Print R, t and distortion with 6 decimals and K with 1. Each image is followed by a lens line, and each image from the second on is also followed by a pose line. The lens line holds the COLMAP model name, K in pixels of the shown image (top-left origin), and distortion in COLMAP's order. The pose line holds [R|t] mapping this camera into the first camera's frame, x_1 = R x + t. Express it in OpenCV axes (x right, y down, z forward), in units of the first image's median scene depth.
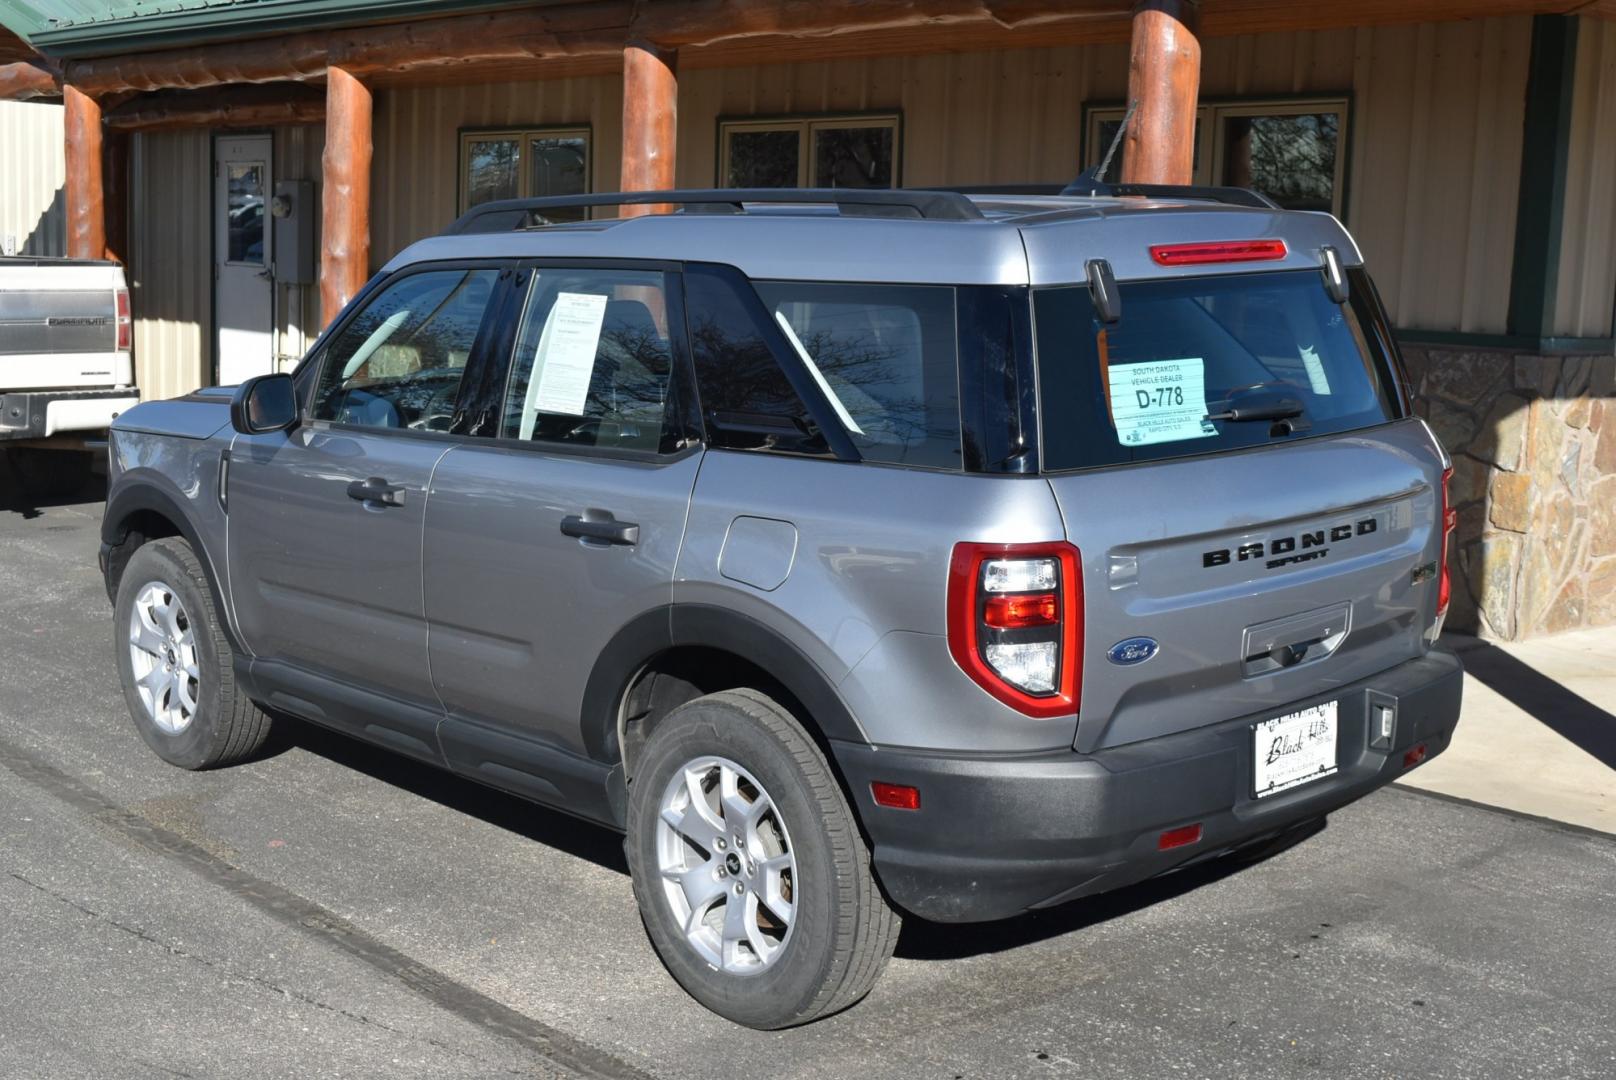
lens RADIAL K [[2191.7, 0, 808.0], [0, 2191.7, 540.0], [0, 0, 1]] dist [0.004659, -0.043373]
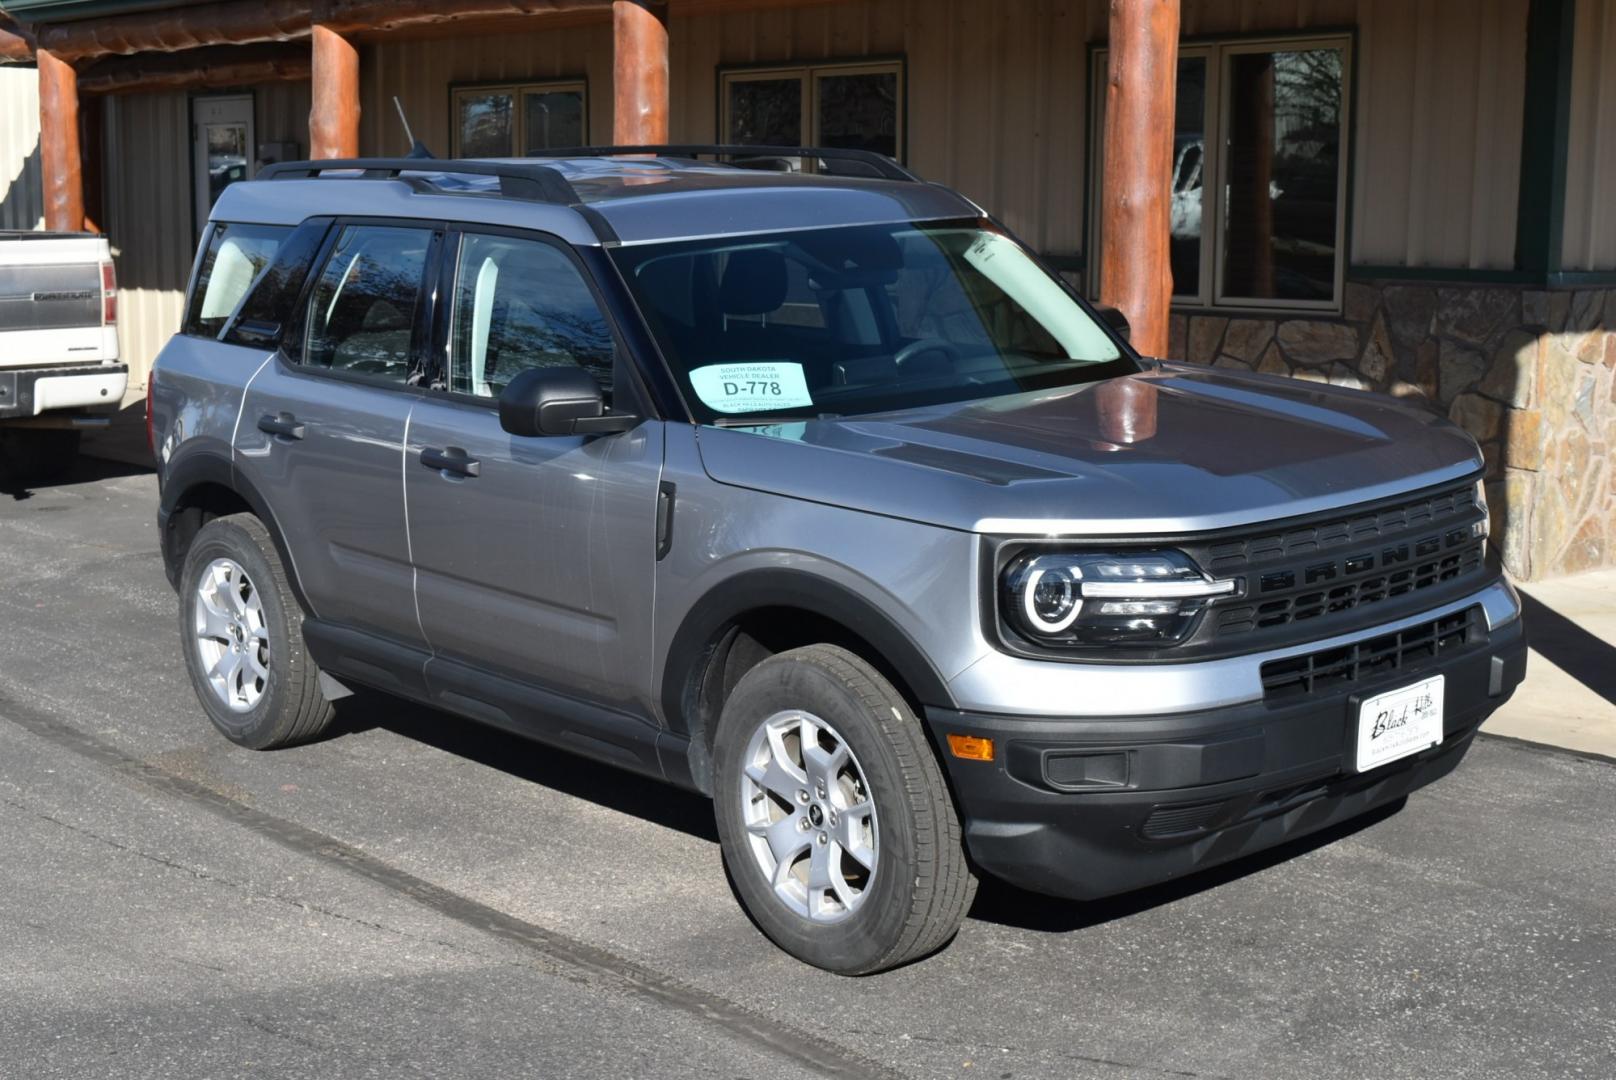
lens RADIAL K [[2506.2, 0, 808.0], [0, 2506.2, 540.0], [0, 0, 1]] dist [-0.000821, -0.010556]
pose [[0.999471, -0.024177, -0.021731, 0.025291], [0.024267, 0.999698, 0.003887, 0.016513], [0.021630, -0.004413, 0.999756, -0.141775]]
